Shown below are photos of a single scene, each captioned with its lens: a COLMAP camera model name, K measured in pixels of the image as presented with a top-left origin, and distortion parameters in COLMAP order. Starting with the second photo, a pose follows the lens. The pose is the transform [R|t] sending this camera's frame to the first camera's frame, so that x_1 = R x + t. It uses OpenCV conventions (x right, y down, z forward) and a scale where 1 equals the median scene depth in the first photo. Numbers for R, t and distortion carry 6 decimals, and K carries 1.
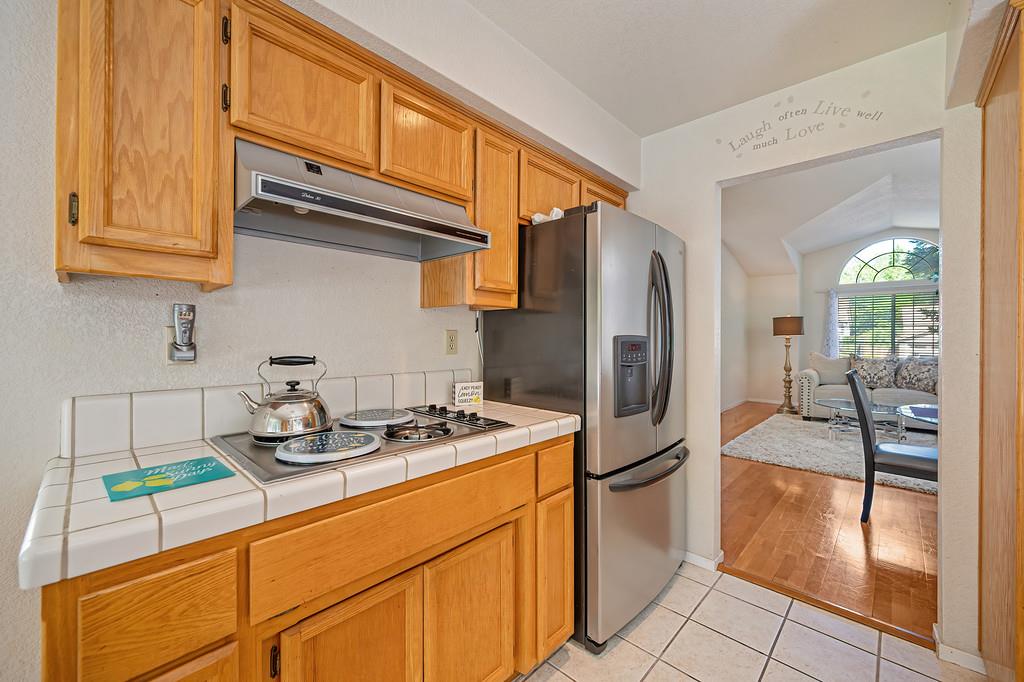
lens RADIAL K [[402.5, 0, 511.6], [0, 402.5, 335.5], [0, 0, 1]] dist [0.001356, -0.000111]
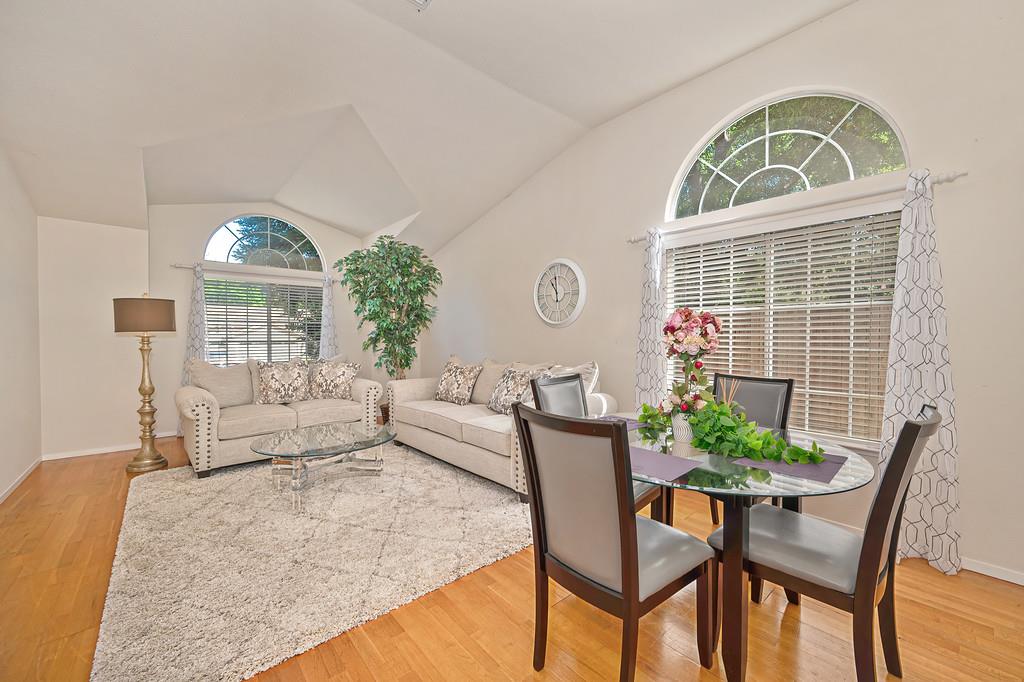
lens RADIAL K [[402.5, 0, 516.8], [0, 402.5, 340.1], [0, 0, 1]] dist [0.001356, -0.000111]
pose [[0.078910, -0.014195, 0.996781, 0.187218], [-0.005820, 0.999875, 0.014700, 0.000770], [-0.996865, -0.006961, 0.078818, 0.500334]]
